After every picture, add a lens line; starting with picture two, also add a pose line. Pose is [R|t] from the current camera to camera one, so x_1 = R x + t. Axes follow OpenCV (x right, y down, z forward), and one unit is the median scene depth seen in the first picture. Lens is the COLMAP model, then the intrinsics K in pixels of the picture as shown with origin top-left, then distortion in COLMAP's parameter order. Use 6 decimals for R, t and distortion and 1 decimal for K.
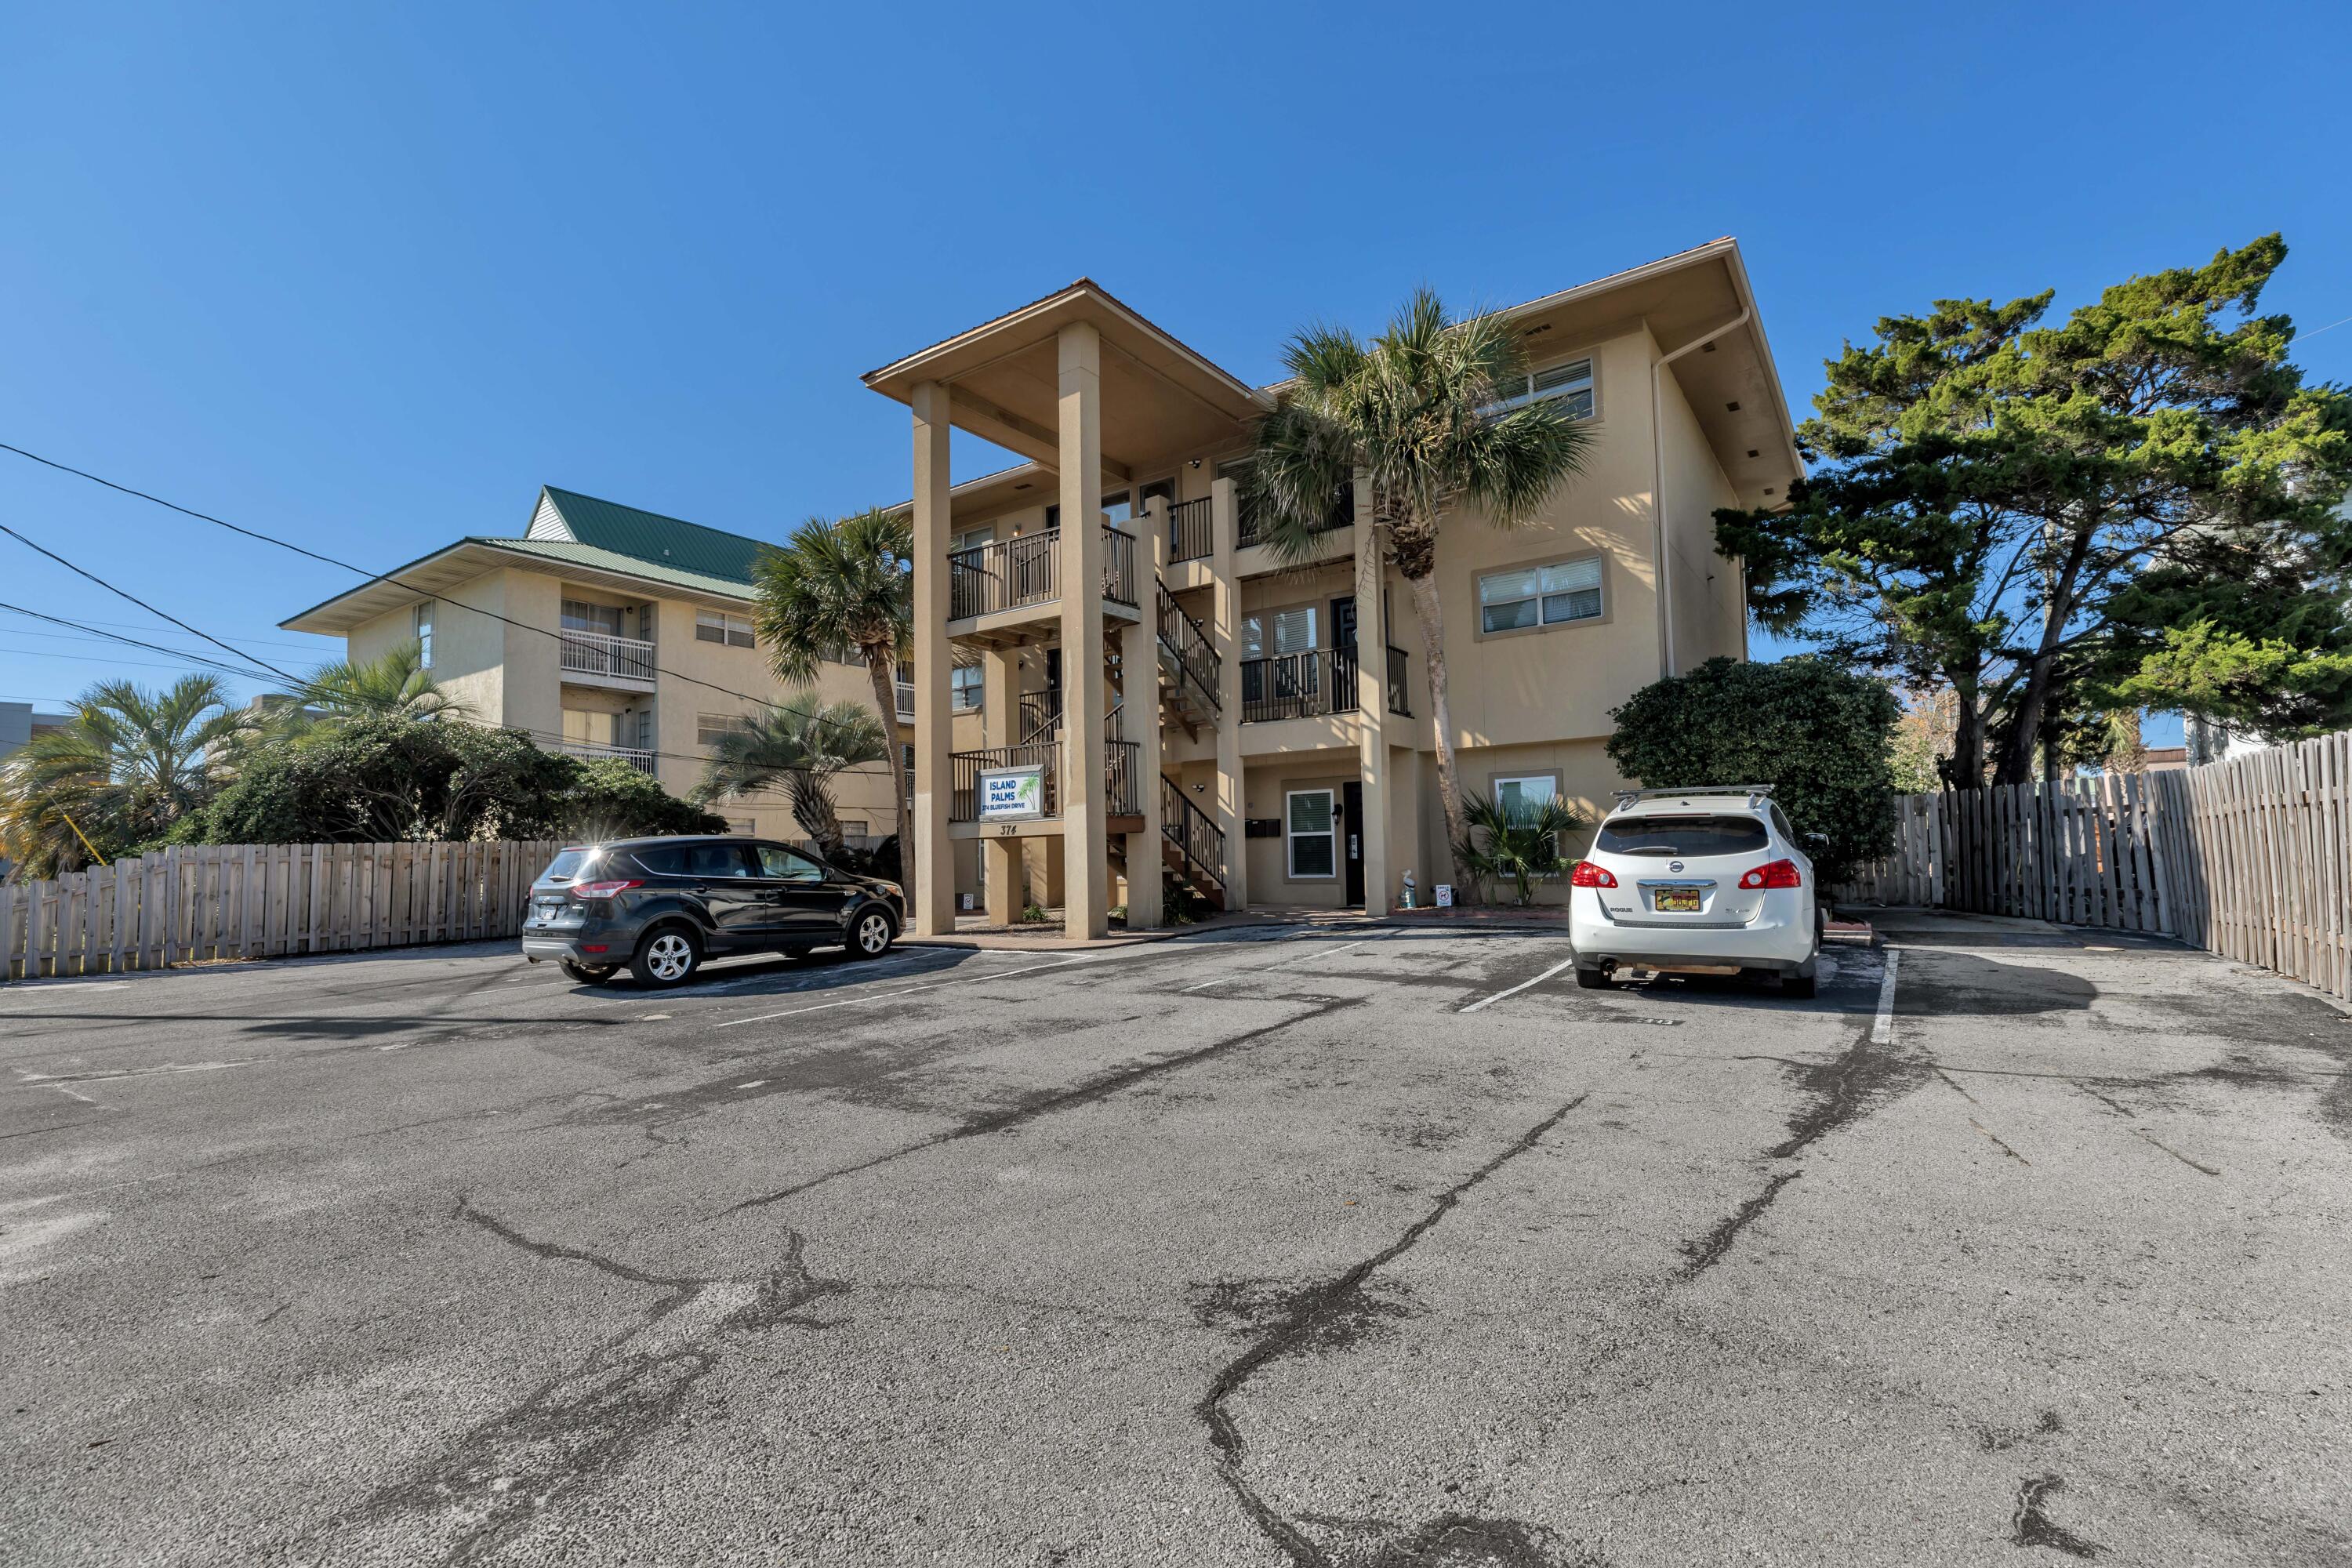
lens RADIAL K [[1021.4, 0, 1214.7], [0, 1021.4, 798.3], [0, 0, 1]] dist [0.001860, -0.000106]
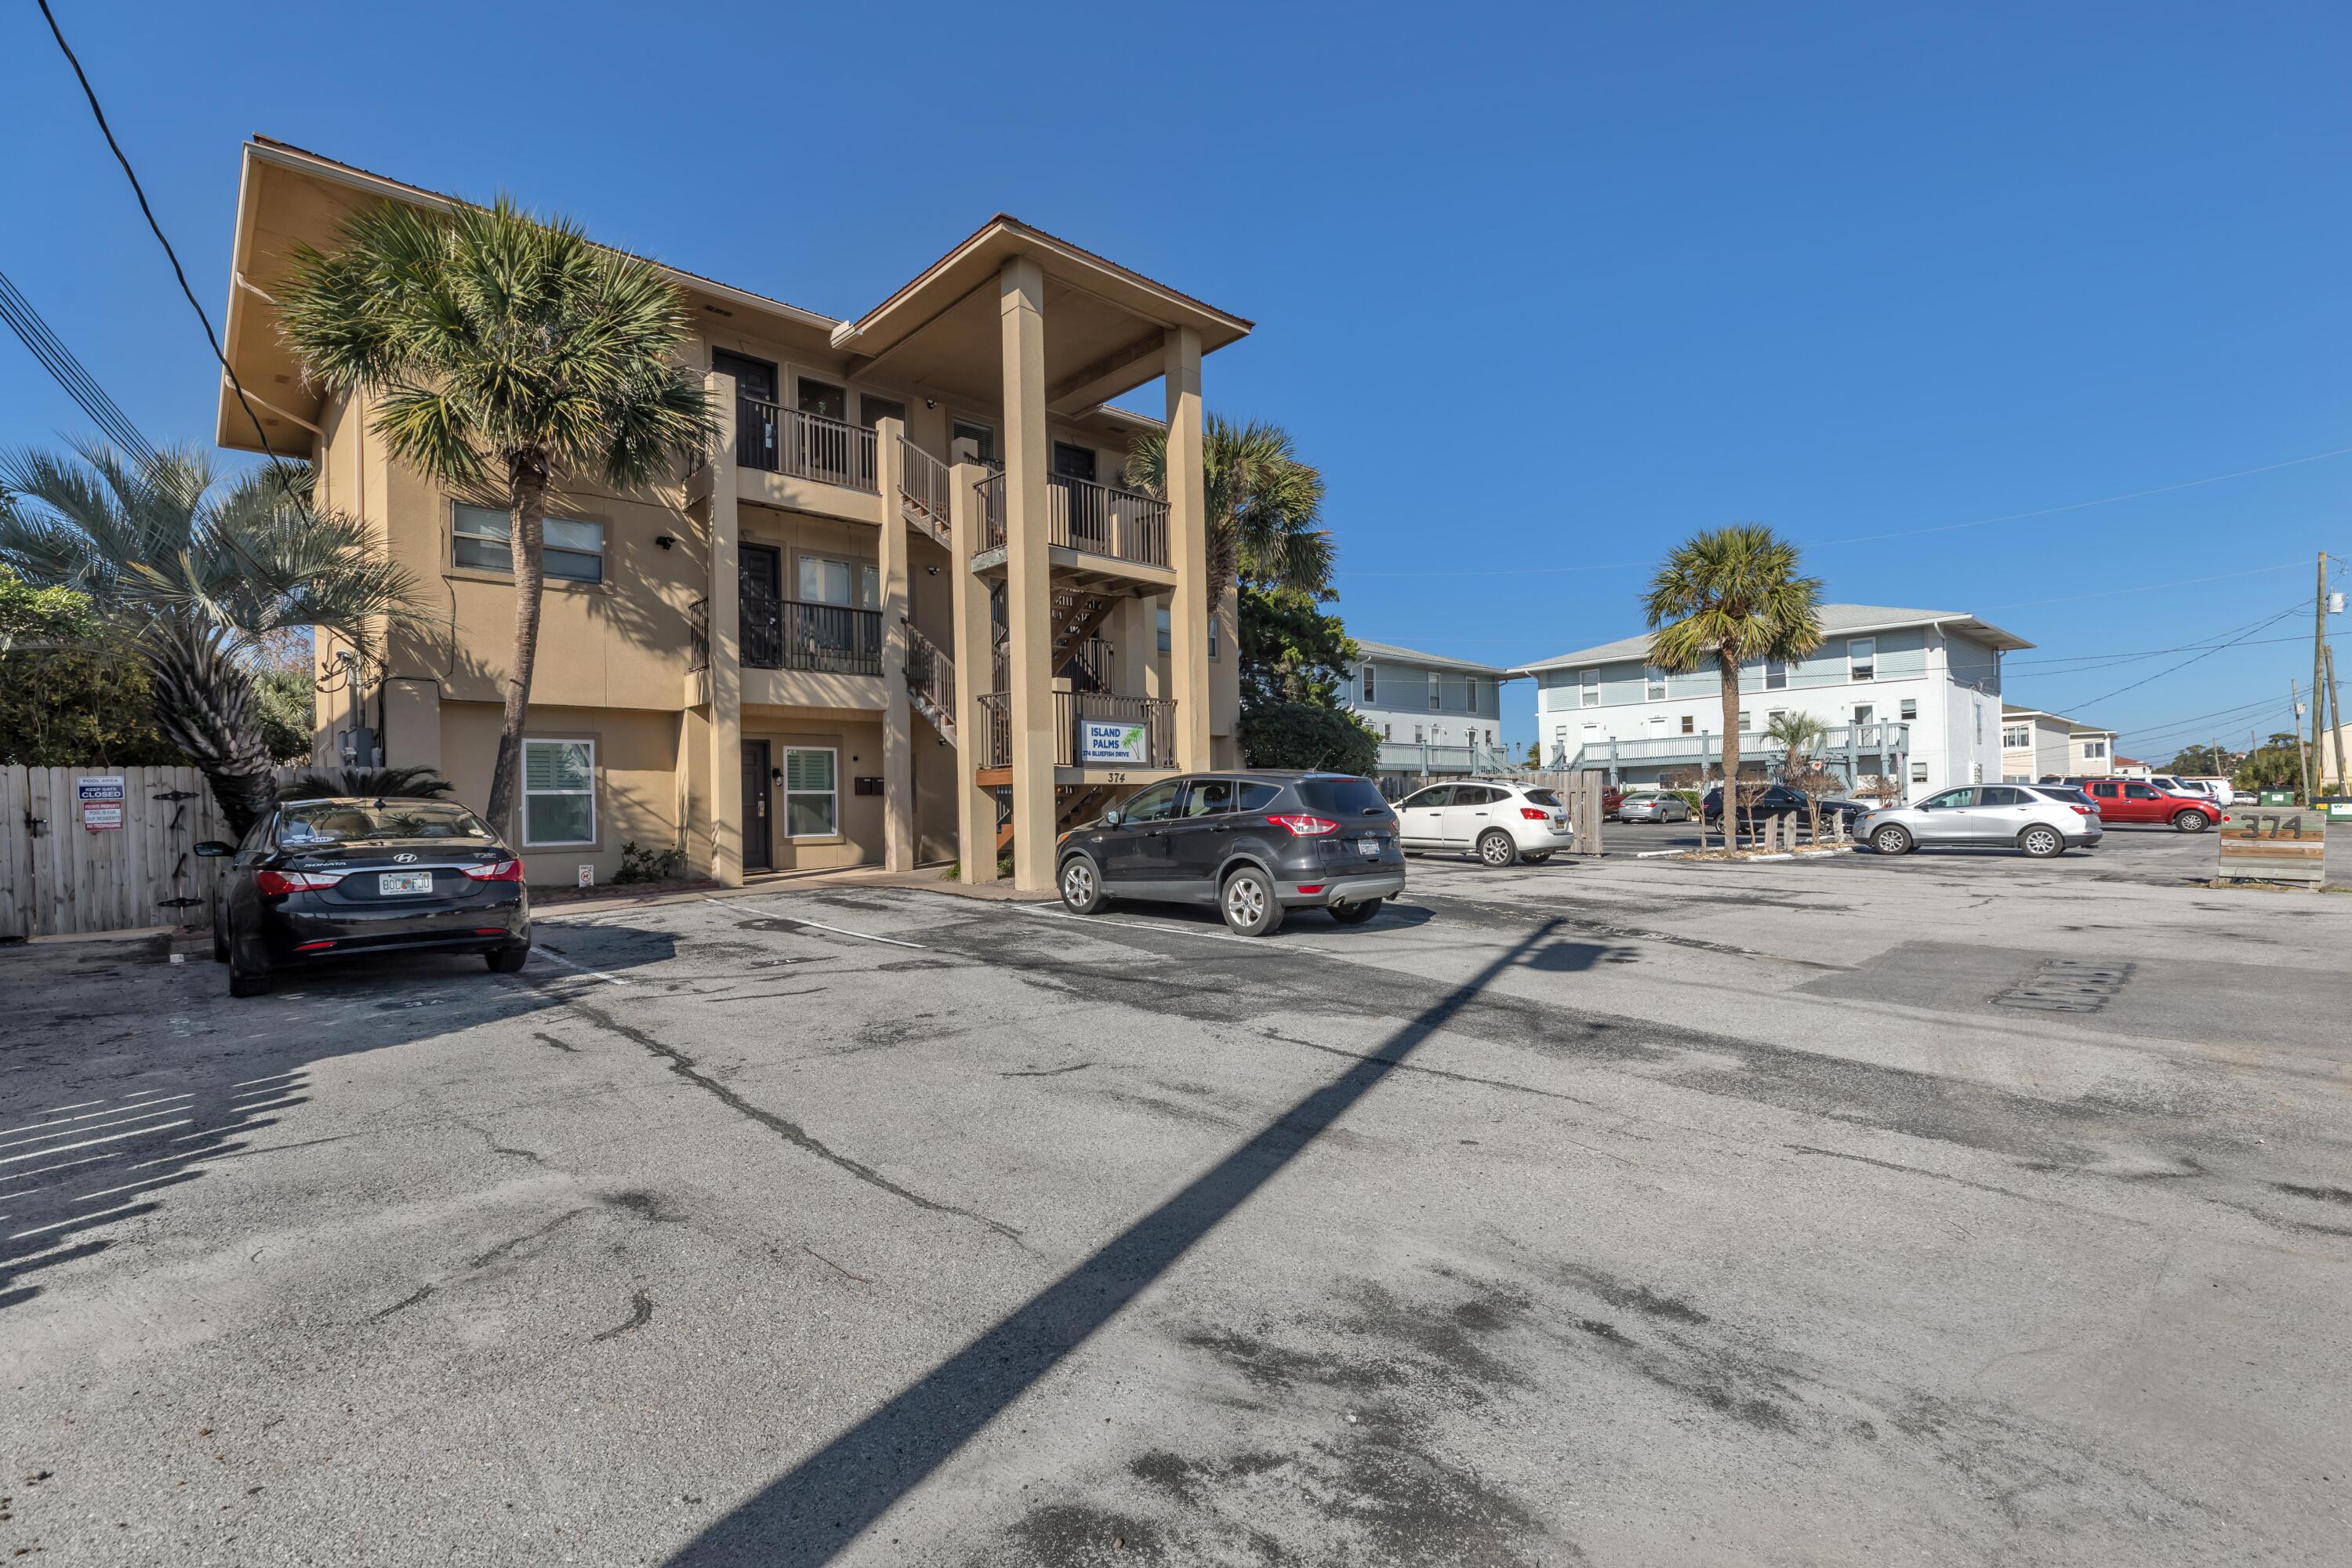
lens RADIAL K [[1077.1, 0, 1187.5], [0, 1077.1, 798.6], [0, 0, 1]] dist [0.001802, 0.000038]
pose [[0.220963, 0.029760, 0.974828, -1.192767], [-0.043347, 0.998846, -0.020668, 0.068766], [-0.974318, -0.037689, 0.221998, 0.677293]]
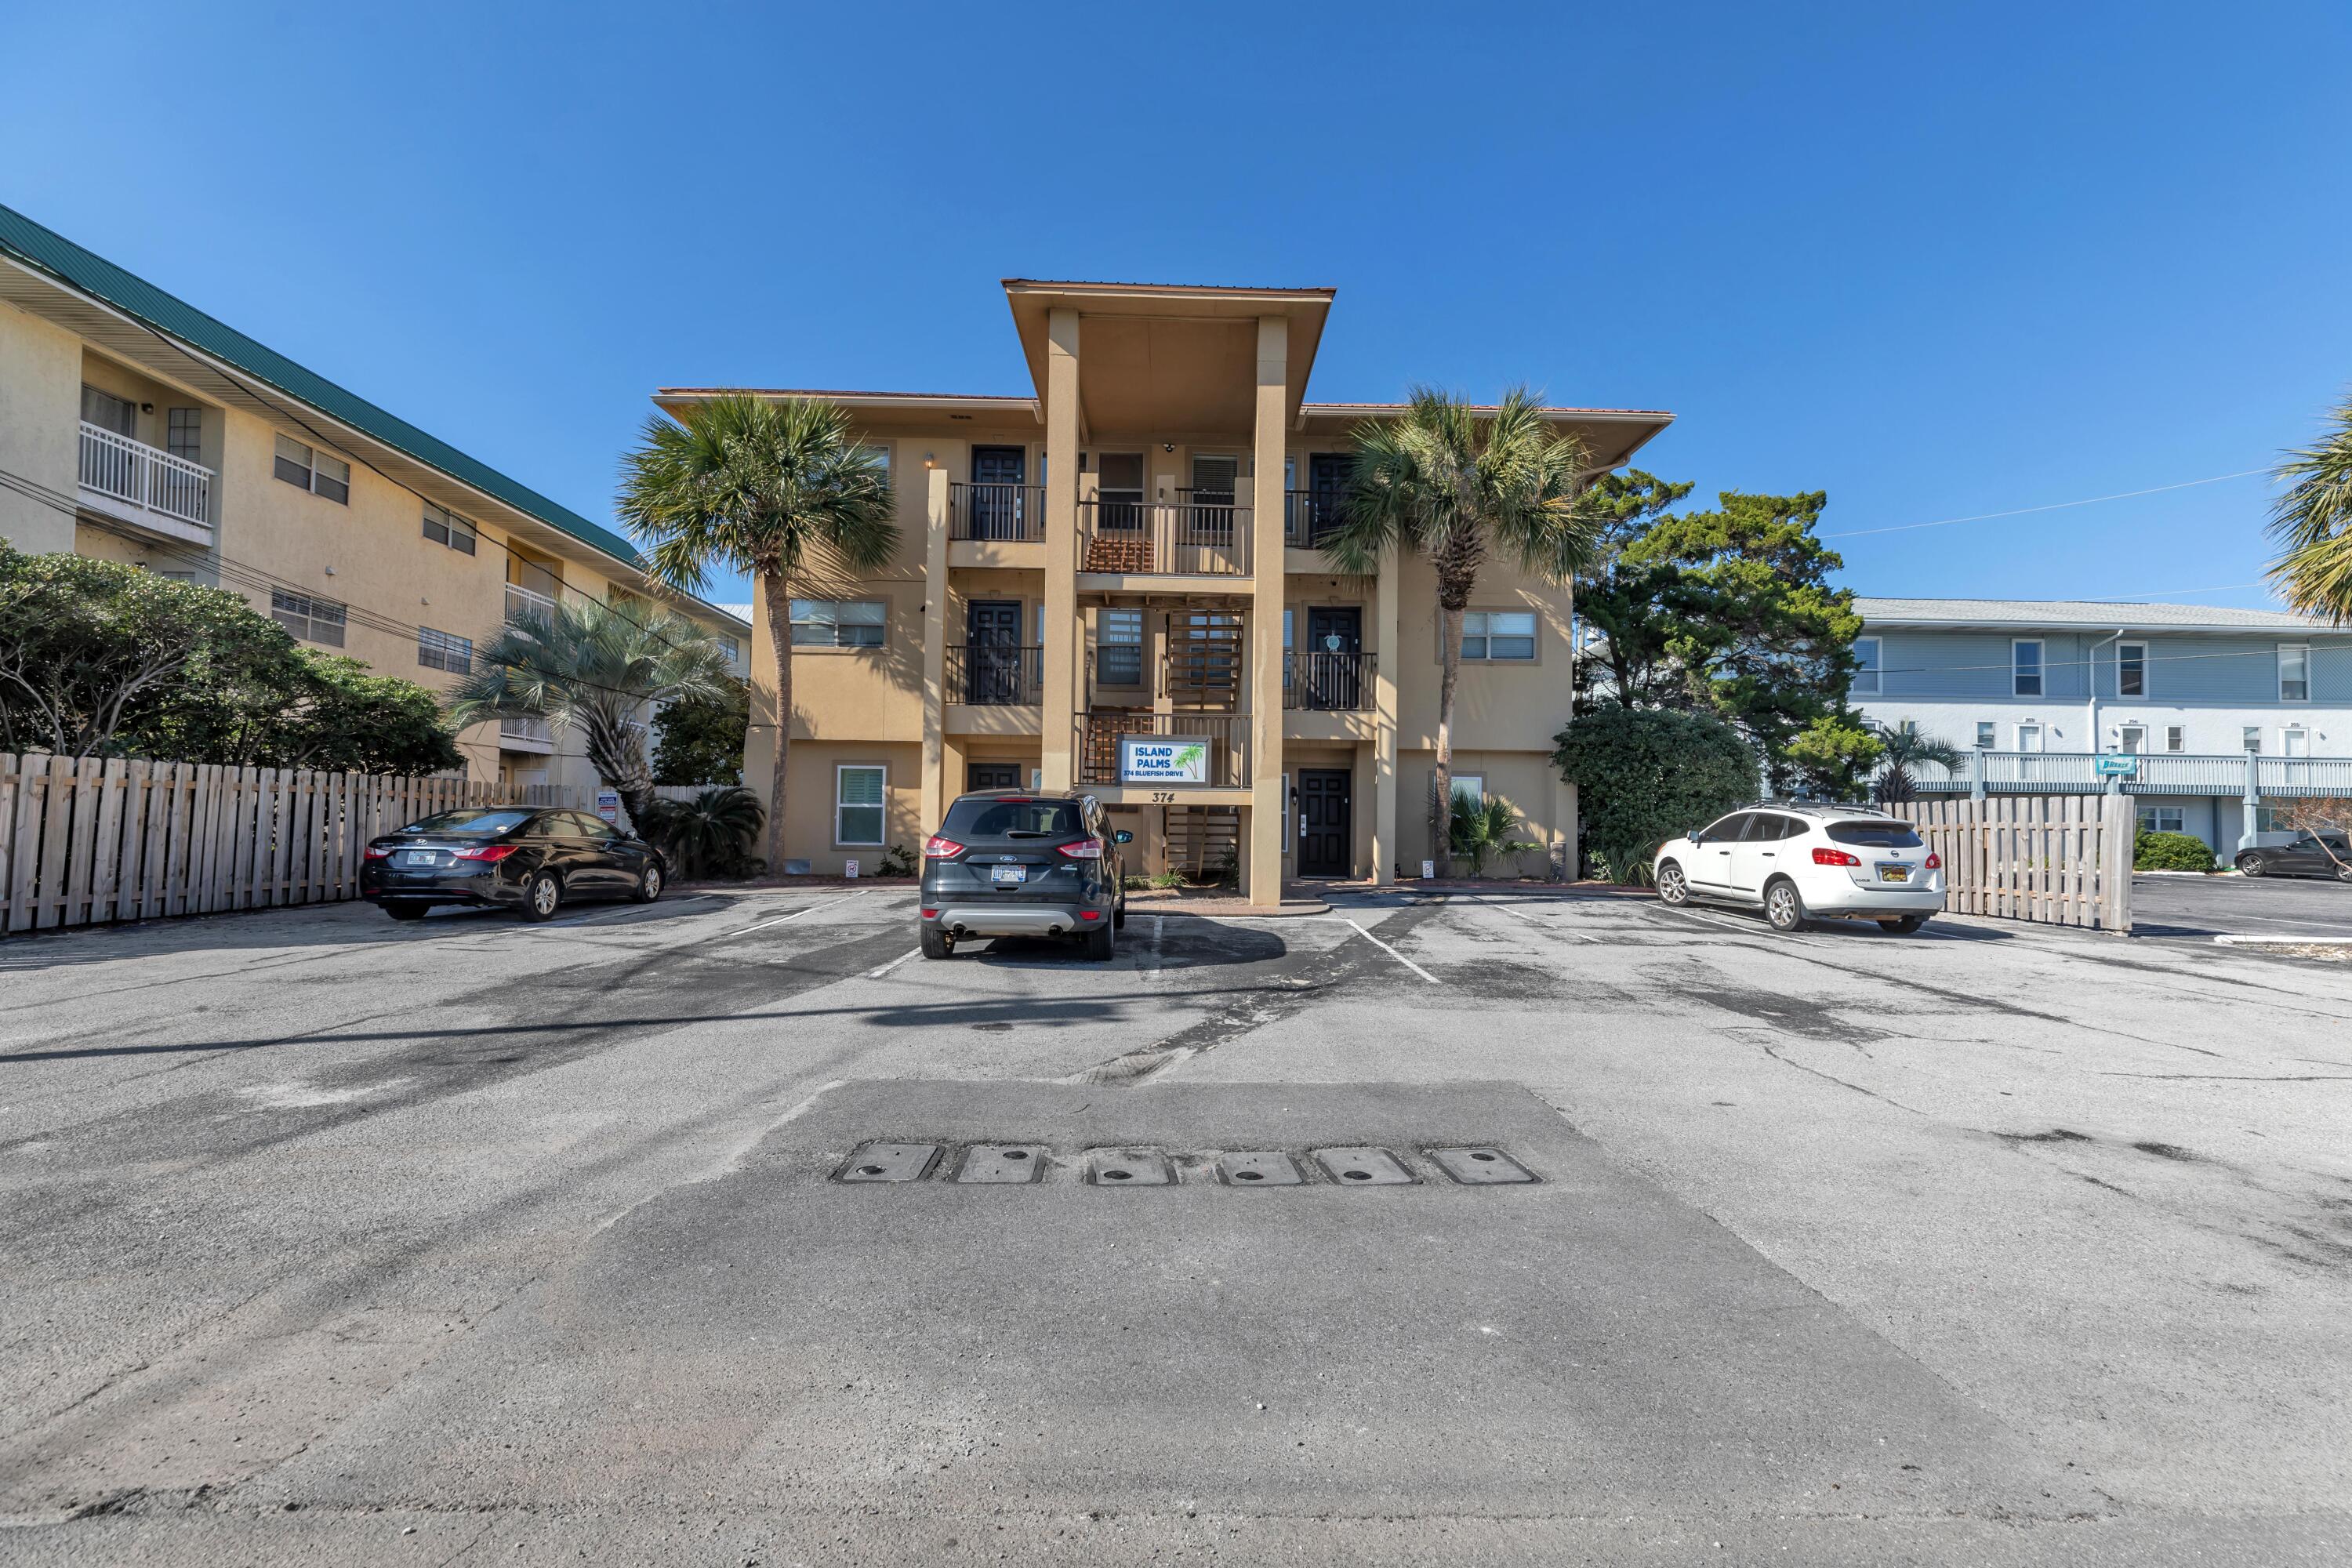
lens RADIAL K [[1051.1, 0, 1168.6], [0, 1051.1, 785.4], [0, 0, 1]] dist [0.001830, -0.000169]
pose [[0.817164, 0.061307, 0.573135, -0.762749], [-0.067152, 0.997682, -0.010977, 0.029148], [-0.572480, -0.029518, 0.819387, 0.158817]]
